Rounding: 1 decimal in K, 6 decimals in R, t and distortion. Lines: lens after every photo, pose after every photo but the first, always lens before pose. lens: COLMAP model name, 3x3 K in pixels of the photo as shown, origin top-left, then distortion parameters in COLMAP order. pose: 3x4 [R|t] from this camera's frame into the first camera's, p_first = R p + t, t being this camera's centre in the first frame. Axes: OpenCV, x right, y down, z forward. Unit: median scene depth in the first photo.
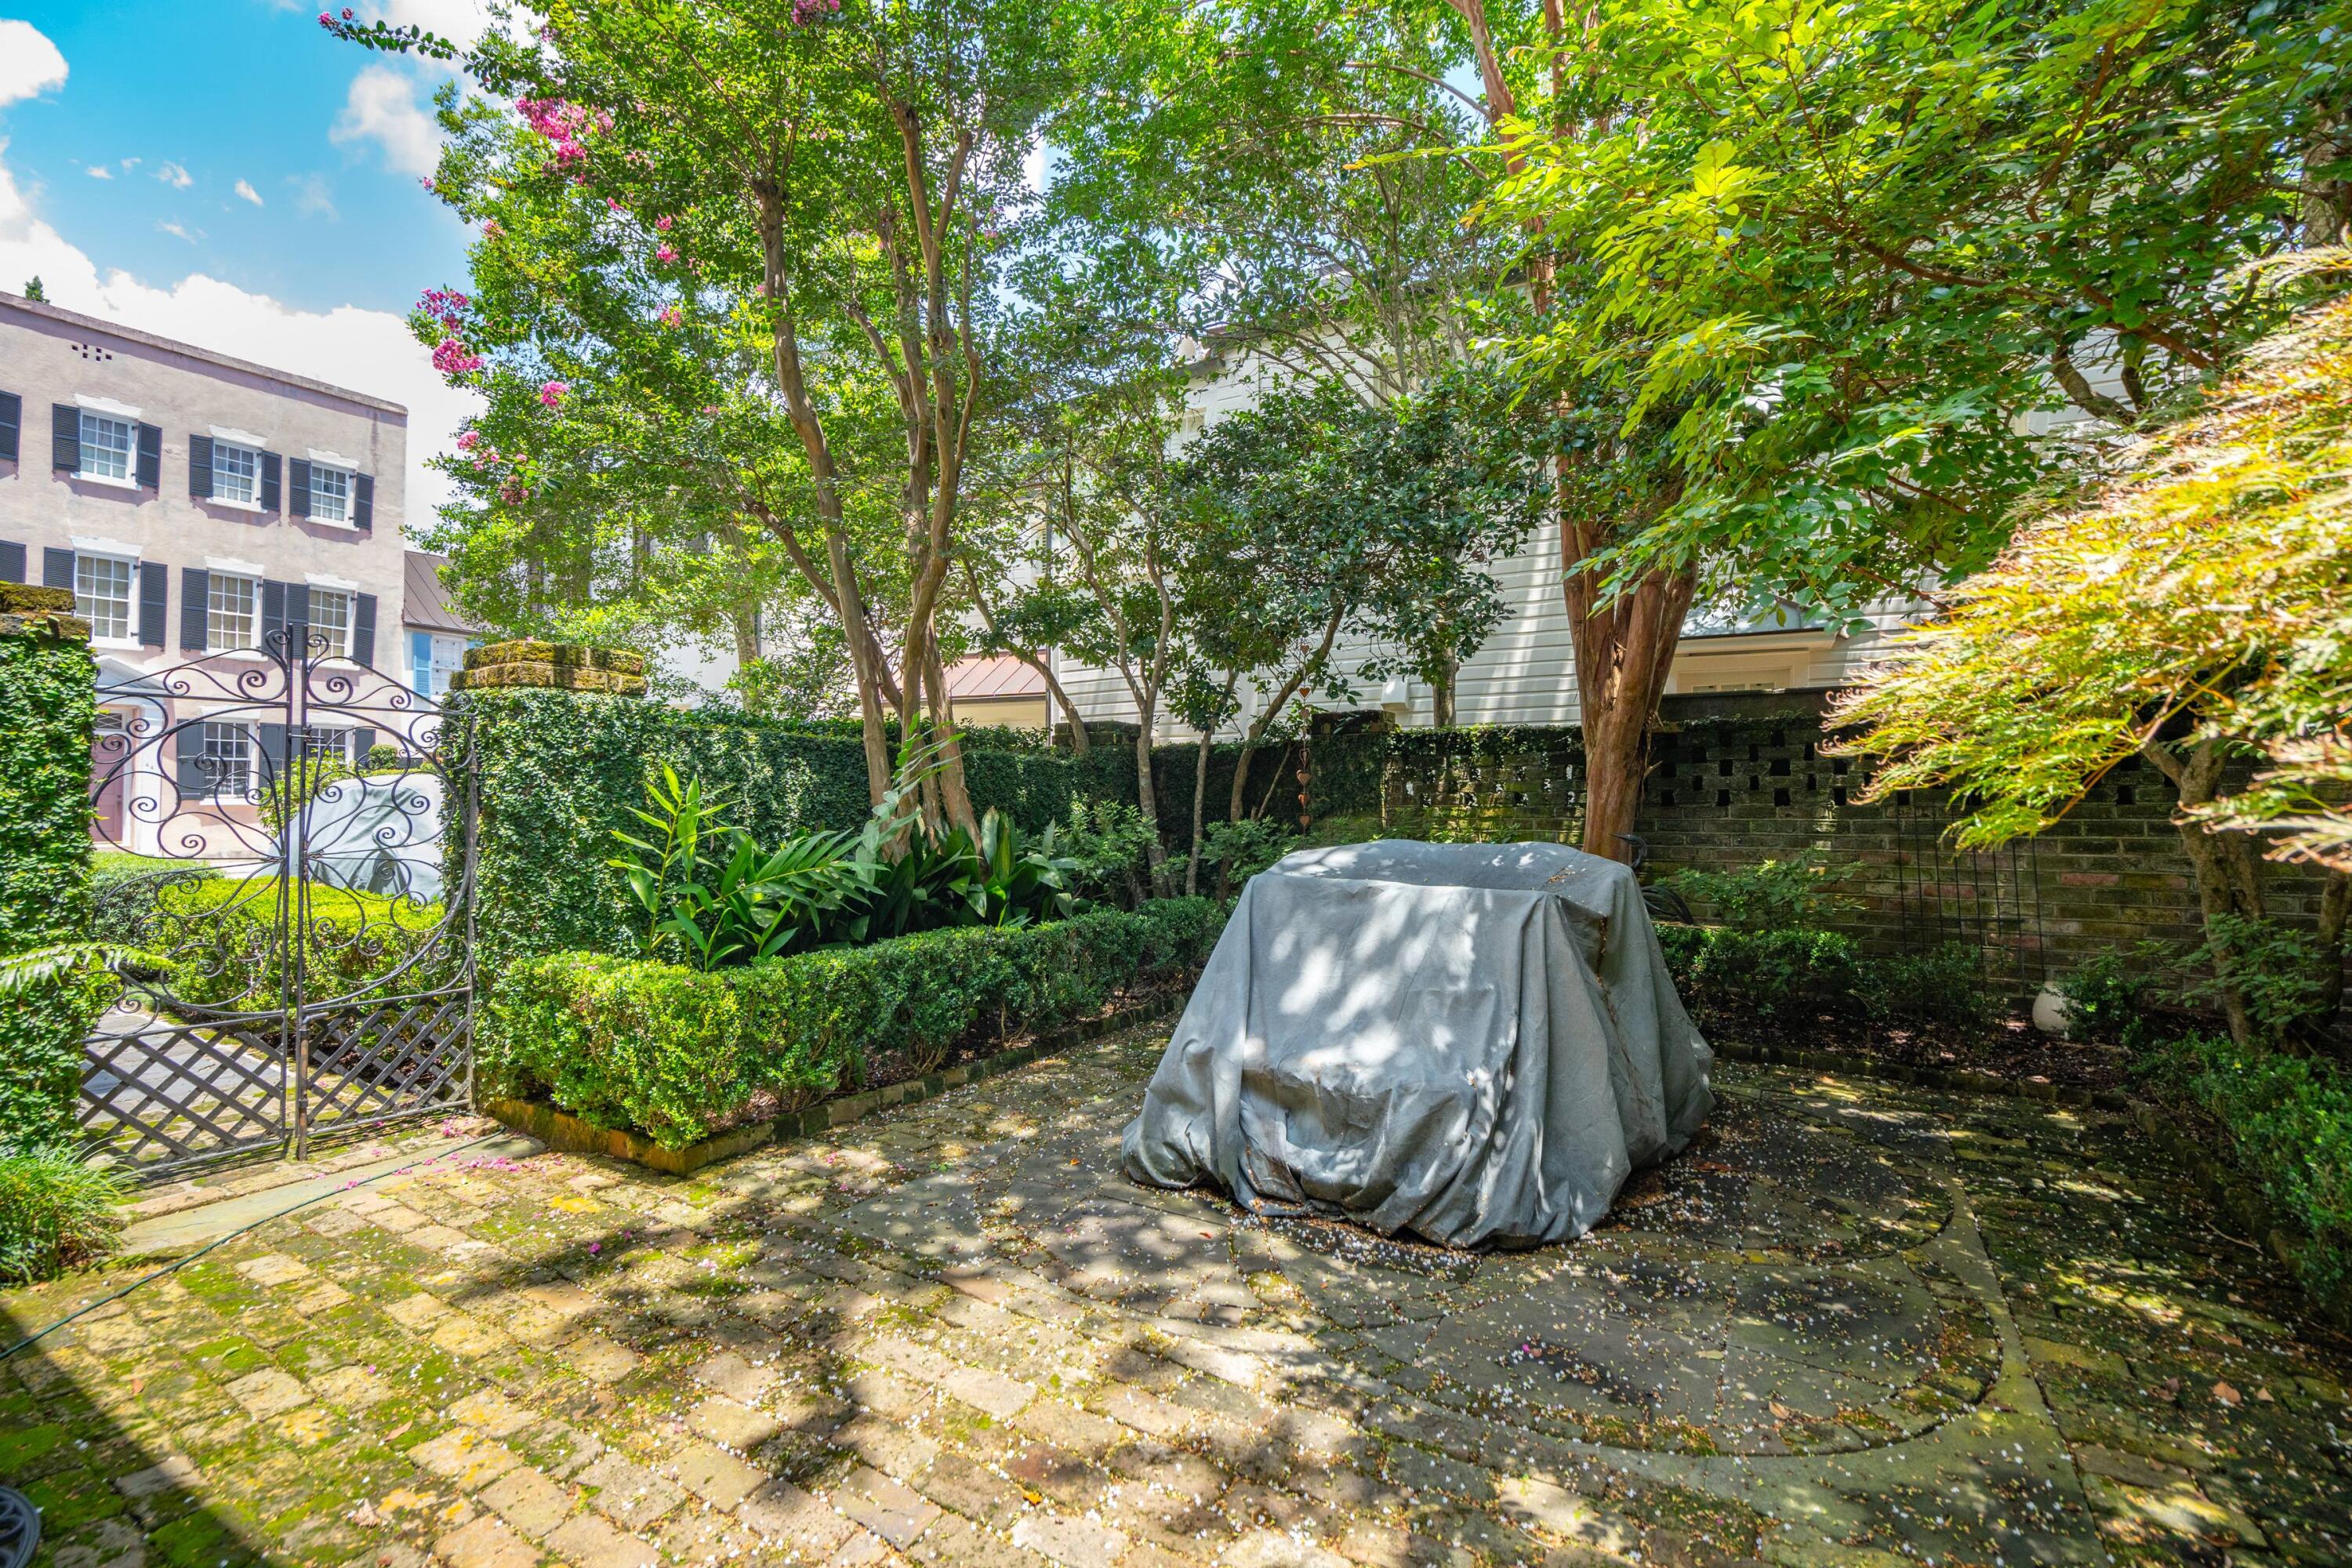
lens RADIAL K [[1060.3, 0, 1176.0], [0, 1060.3, 784.0], [0, 0, 1]] dist [-0.000199, -0.000001]
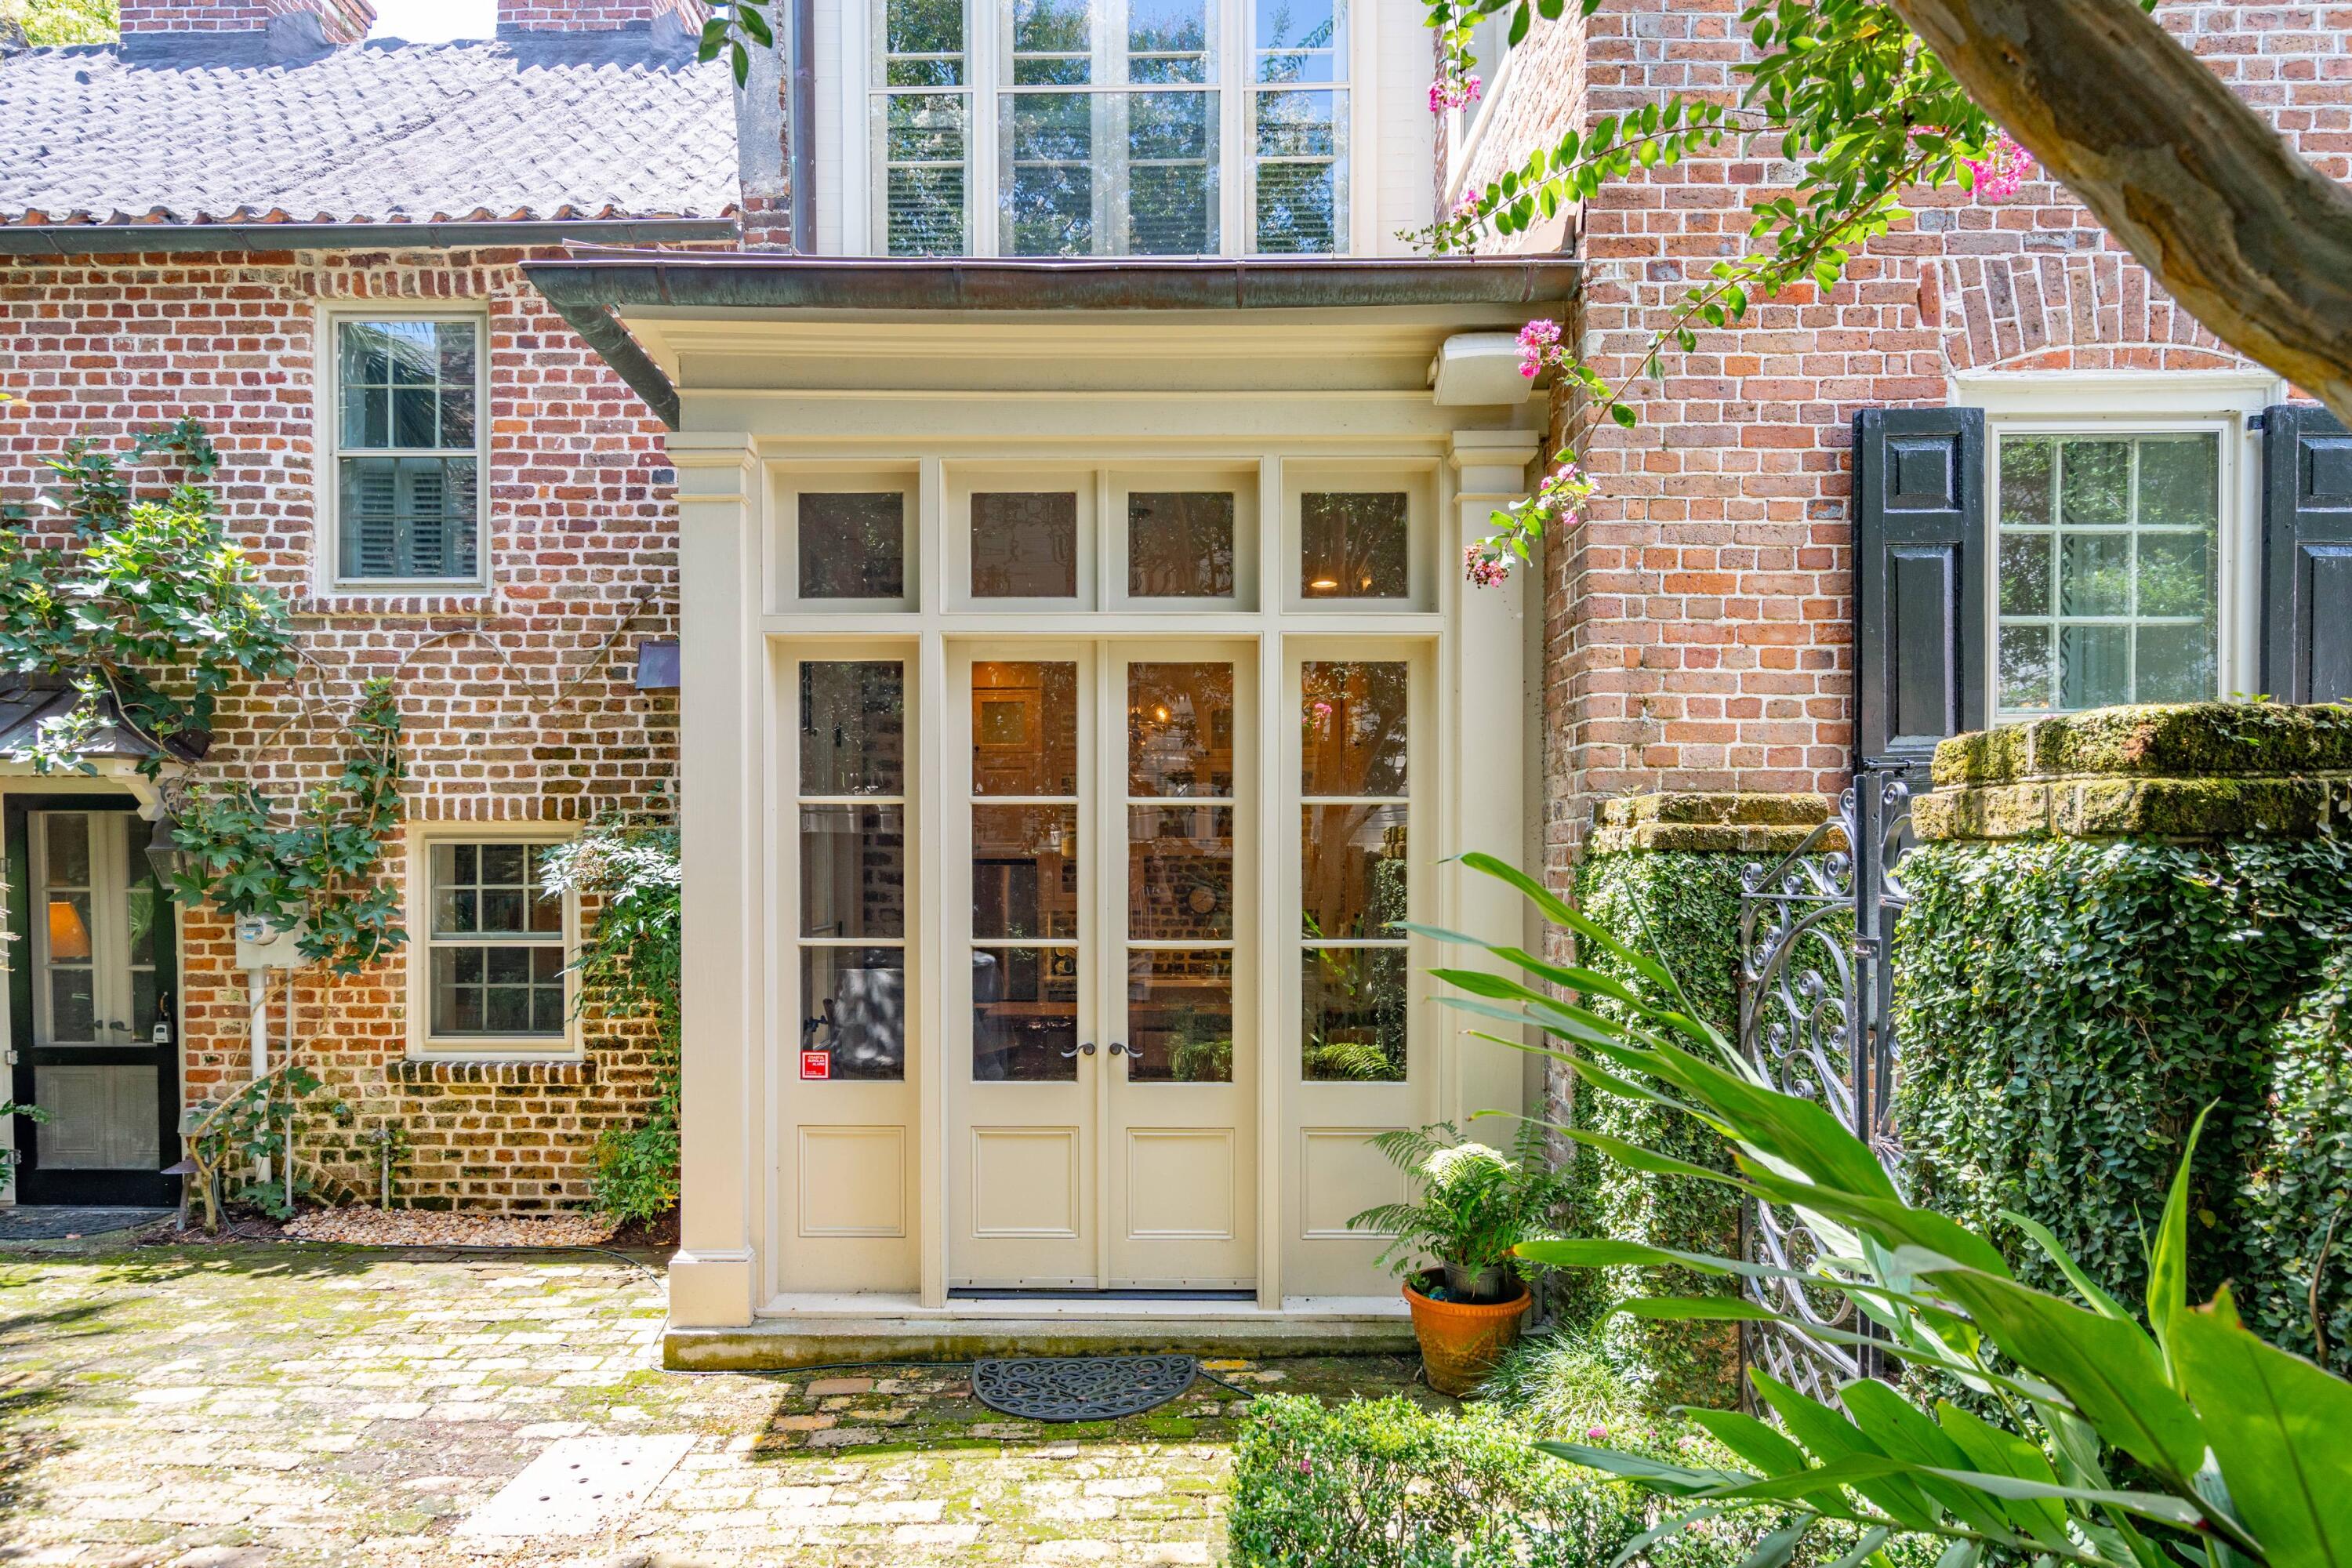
lens RADIAL K [[1296.5, 0, 1173.5], [0, 1296.5, 880.1], [0, 0, 1]] dist [0.004502, 0.002481]
pose [[-0.859543, 0.003562, -0.511052, -0.059627], [0.007545, 0.999955, -0.005721, -0.076684], [0.511009, -0.008774, -0.859531, 1.310177]]
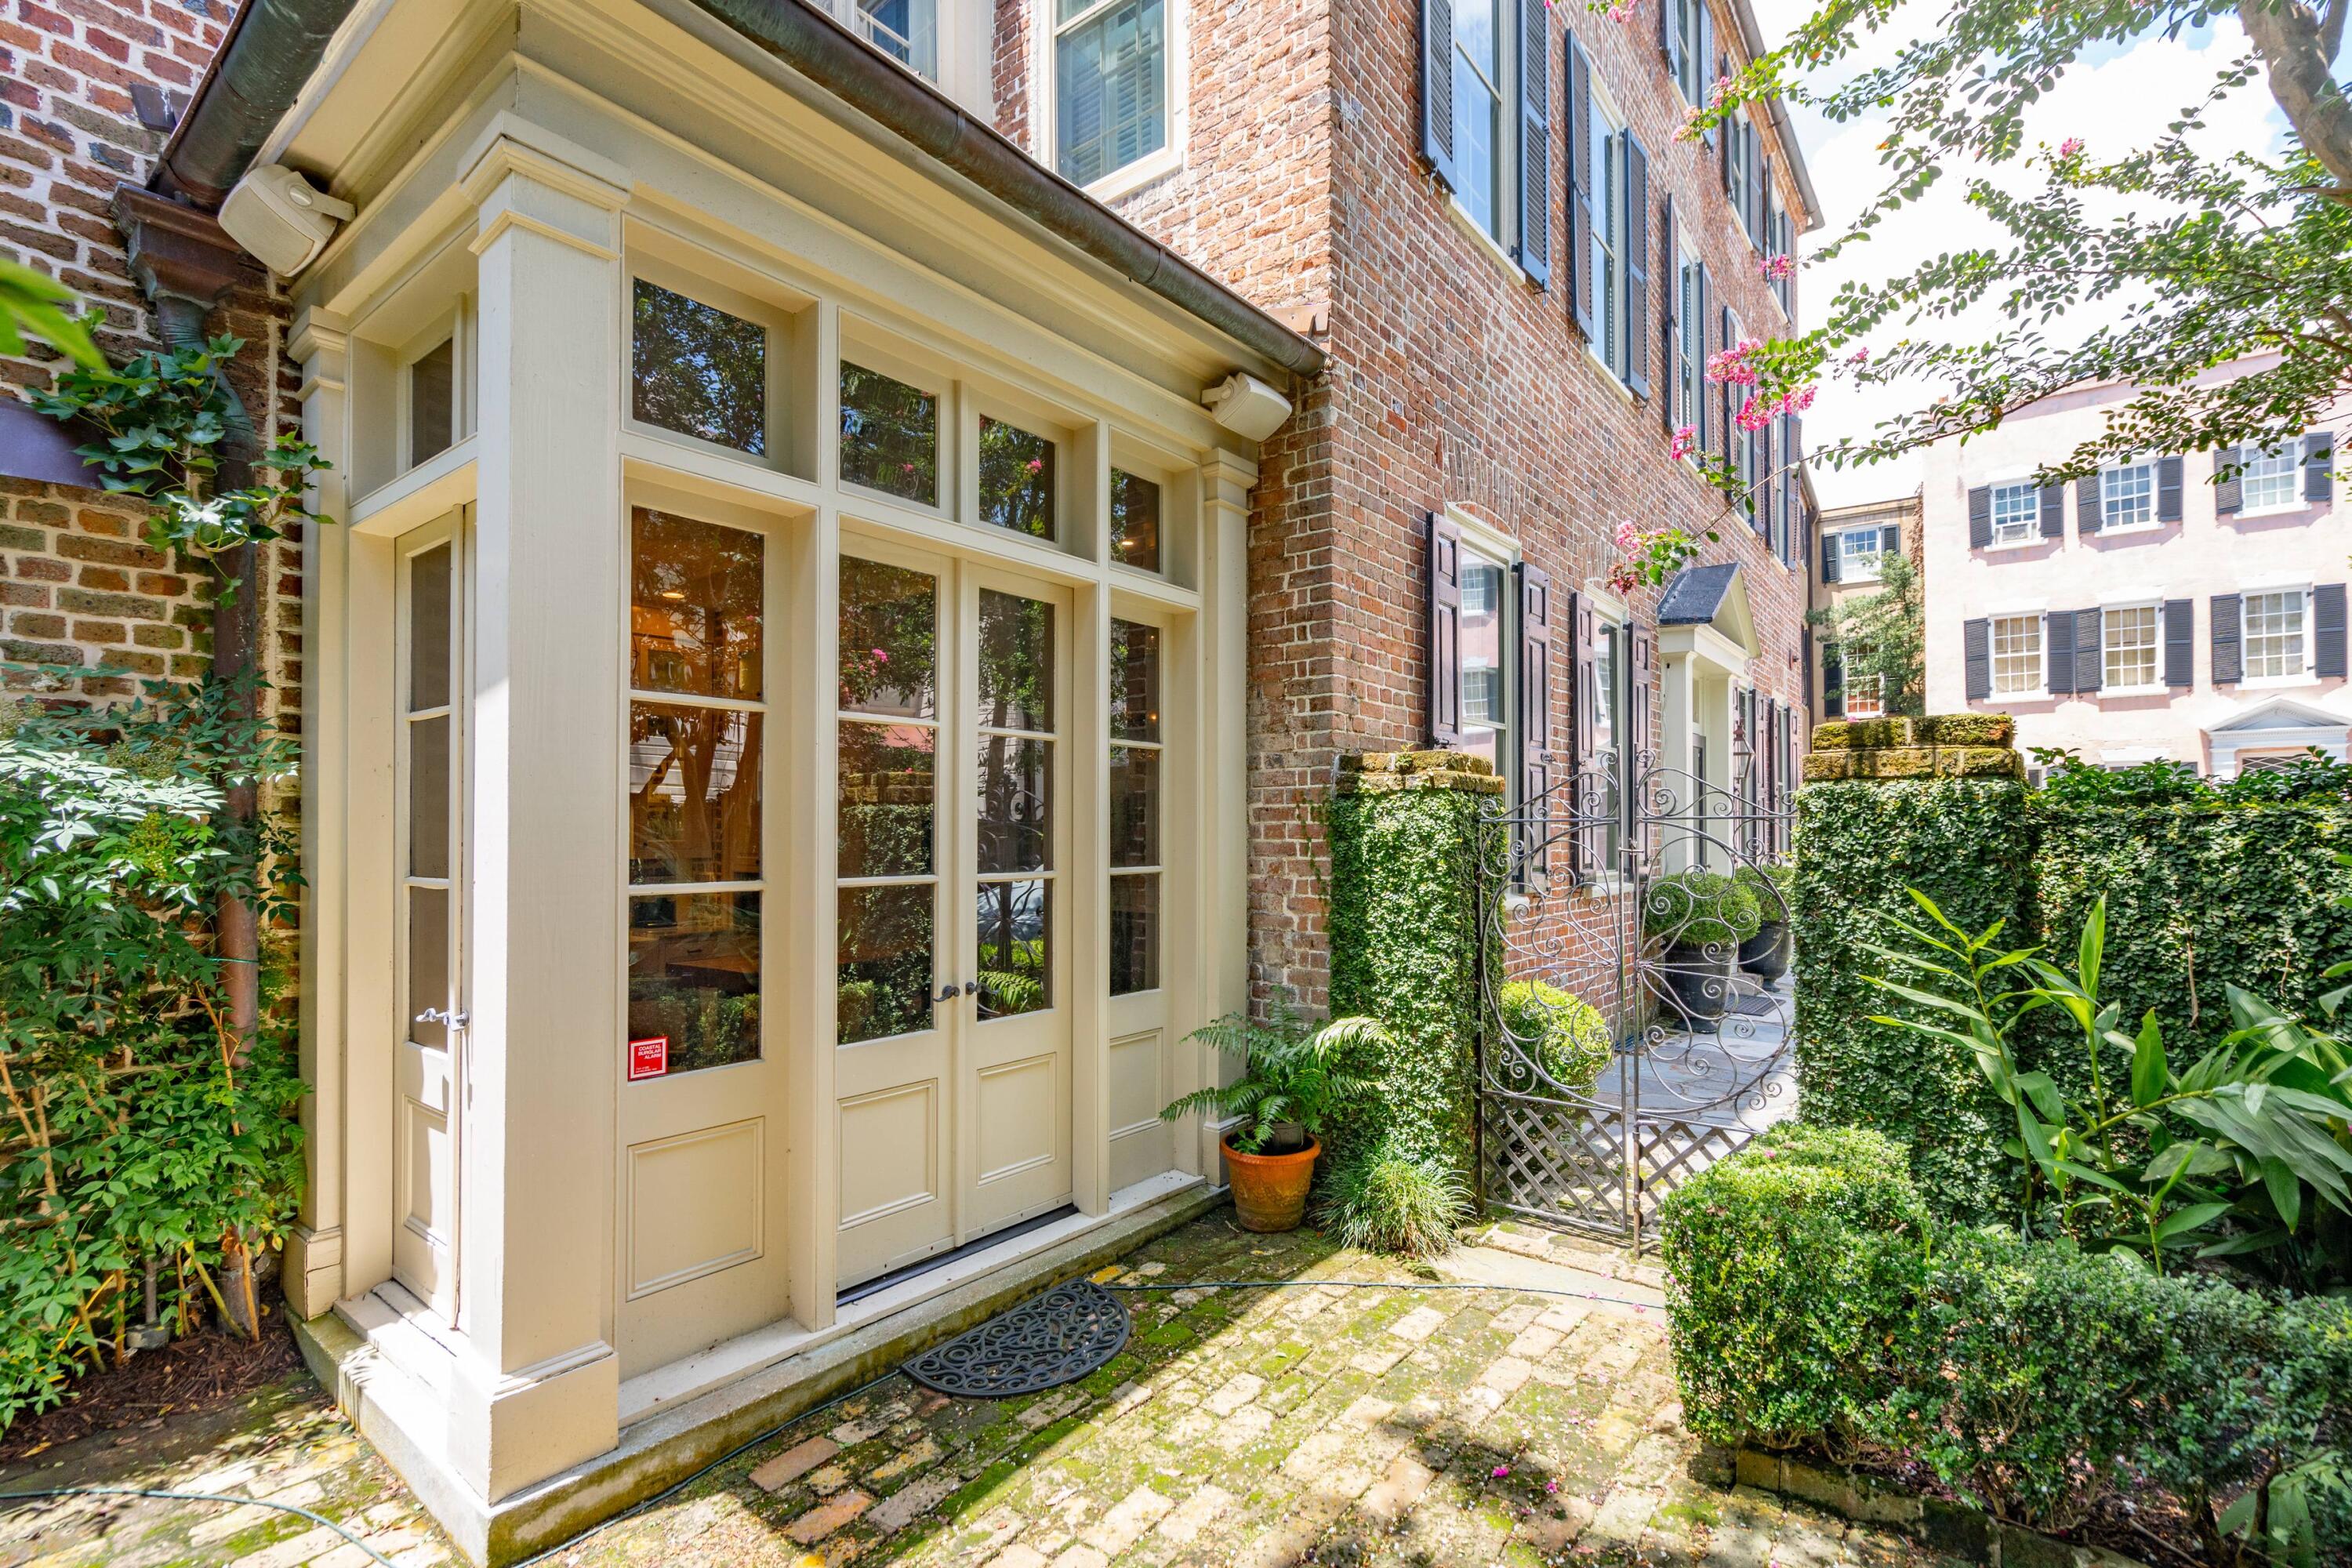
lens RADIAL K [[1080.5, 0, 1172.2], [0, 1080.5, 821.8], [0, 0, 1]] dist [0.003040, 0.001081]
pose [[-0.128305, -0.012881, -0.991651, 0.264525], [0.019304, 0.999694, -0.015483, -0.058685], [0.991547, -0.021129, -0.128017, 0.623681]]
